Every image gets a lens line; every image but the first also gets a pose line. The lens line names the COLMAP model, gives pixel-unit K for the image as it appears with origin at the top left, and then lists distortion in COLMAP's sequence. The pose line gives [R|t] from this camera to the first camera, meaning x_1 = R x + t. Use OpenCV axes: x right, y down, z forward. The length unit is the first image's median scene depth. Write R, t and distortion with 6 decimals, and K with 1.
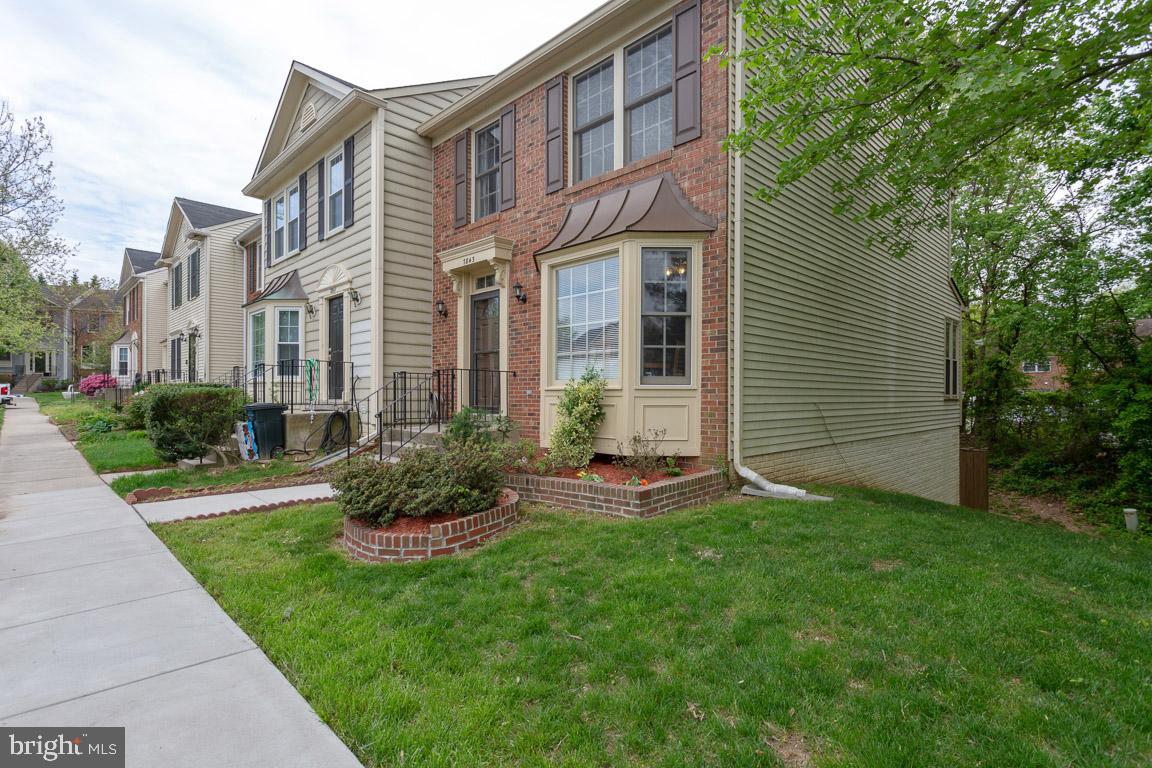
lens RADIAL K [[562.0, 0, 575.7], [0, 562.0, 388.8], [0, 0, 1]] dist [-0.000387, -0.000028]
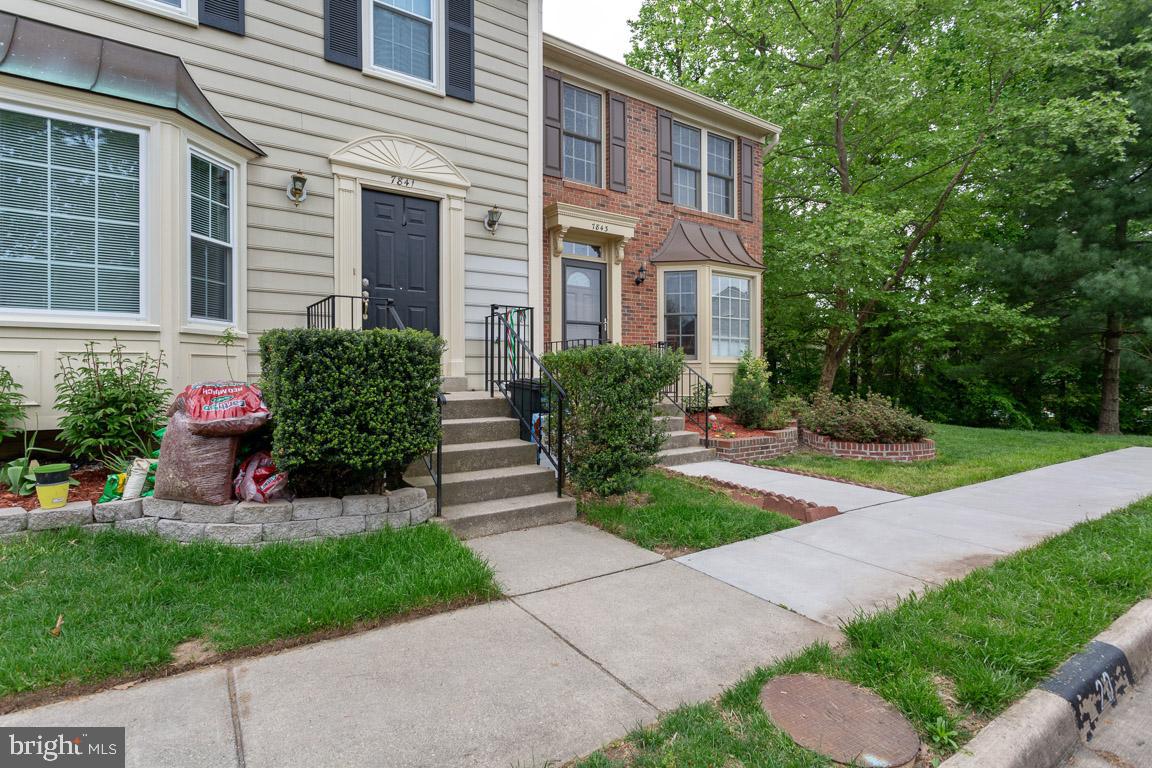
lens RADIAL K [[562.0, 0, 576.3], [0, 562.0, 378.7], [0, 0, 1]] dist [-0.000387, -0.000028]
pose [[0.185735, -0.007073, 0.982574, -1.196028], [-0.004233, 0.999959, 0.007999, 0.025654], [-0.982591, -0.005645, 0.185697, 0.892947]]
